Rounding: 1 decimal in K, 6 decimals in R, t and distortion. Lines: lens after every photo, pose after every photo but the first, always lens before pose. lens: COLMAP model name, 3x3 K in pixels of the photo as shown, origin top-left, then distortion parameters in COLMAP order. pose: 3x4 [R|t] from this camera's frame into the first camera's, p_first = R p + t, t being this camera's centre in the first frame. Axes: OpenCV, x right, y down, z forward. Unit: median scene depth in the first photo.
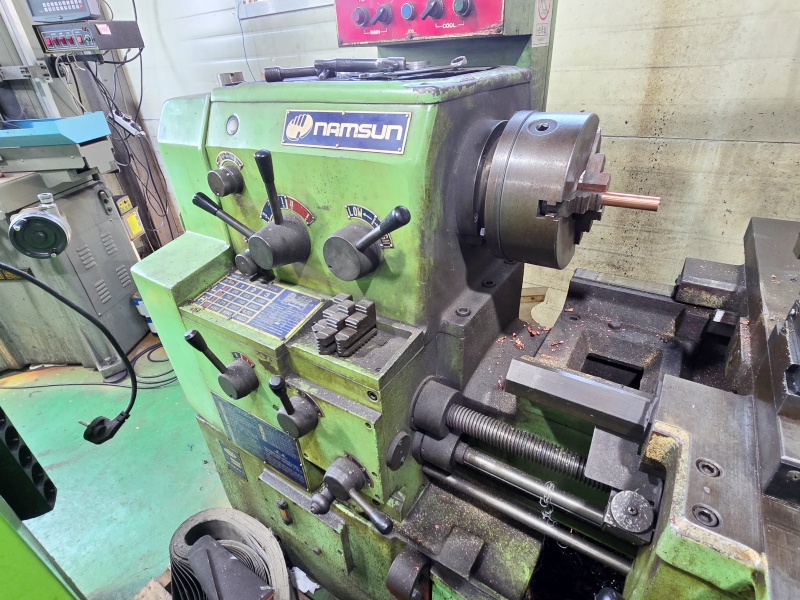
lens RADIAL K [[419.3, 0, 400.0], [0, 419.3, 300.0], [0, 0, 1]] dist [-0.005397, -0.000076]
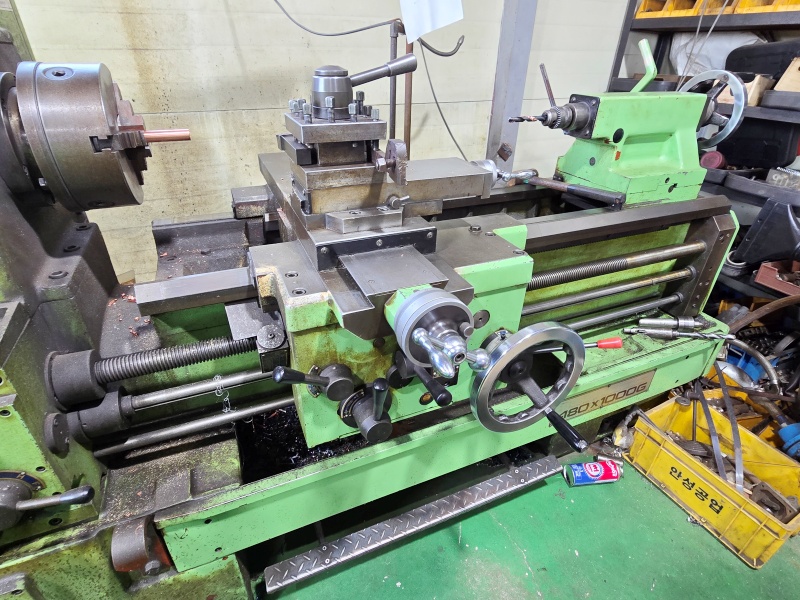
lens RADIAL K [[425.2, 0, 397.4], [0, 425.2, 302.4], [0, 0, 1]] dist [-0.005520, 0.000158]
pose [[0.549459, -0.373103, 0.747589, -0.160640], [0.382385, 0.907846, 0.172039, 0.201596], [-0.742884, 0.191338, 0.641493, -0.176747]]
